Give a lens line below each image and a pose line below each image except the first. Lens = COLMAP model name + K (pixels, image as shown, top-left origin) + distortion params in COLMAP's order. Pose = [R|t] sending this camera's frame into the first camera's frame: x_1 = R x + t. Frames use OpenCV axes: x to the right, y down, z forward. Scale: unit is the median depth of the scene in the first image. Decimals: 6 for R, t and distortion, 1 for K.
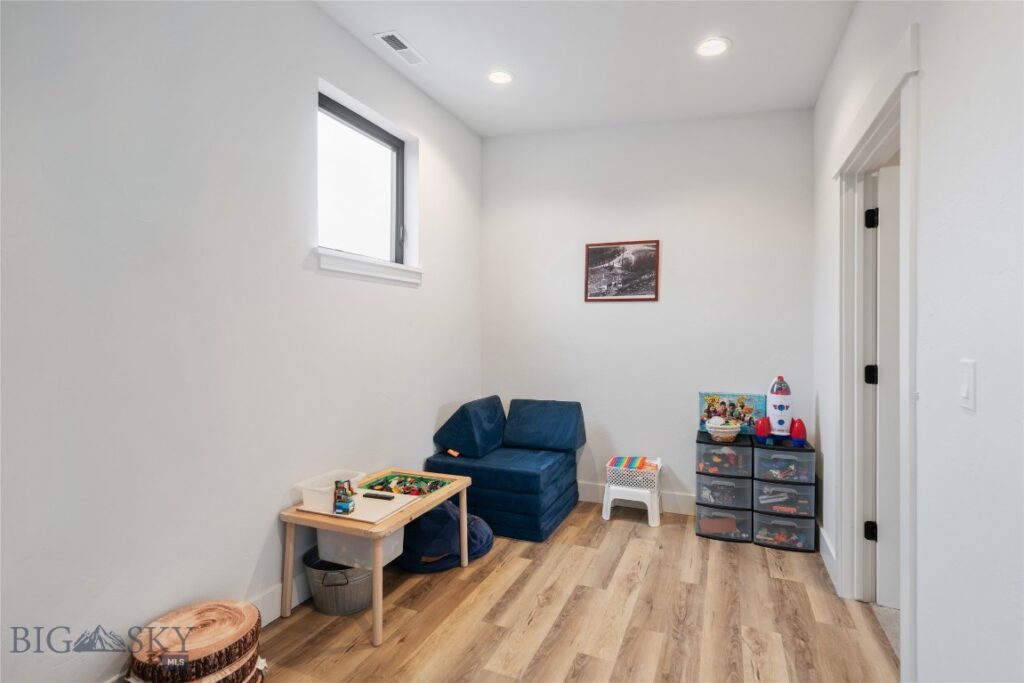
lens RADIAL K [[493.8, 0, 513.4], [0, 493.8, 335.8], [0, 0, 1]] dist [0.000409, -0.002301]
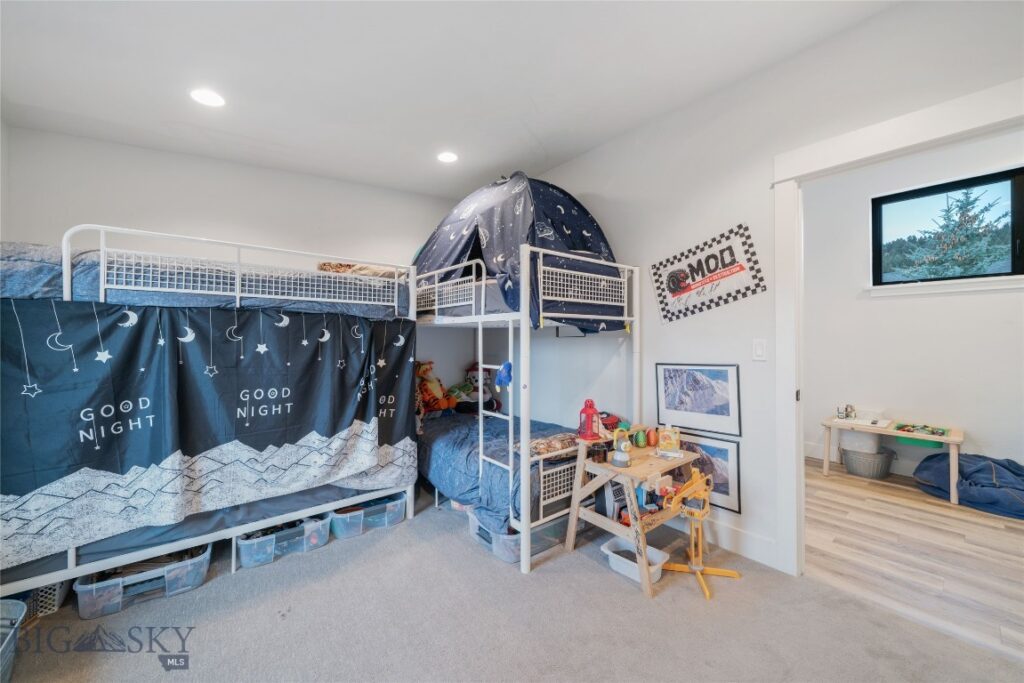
lens RADIAL K [[386.4, 0, 510.2], [0, 386.4, 338.0], [0, 0, 1]] dist [-0.001275, -0.000153]
pose [[-0.445342, -0.001476, -0.895359, 1.559920], [-0.000700, 0.999999, -0.001300, 0.021603], [0.895360, 0.000048, -0.445342, 0.438420]]
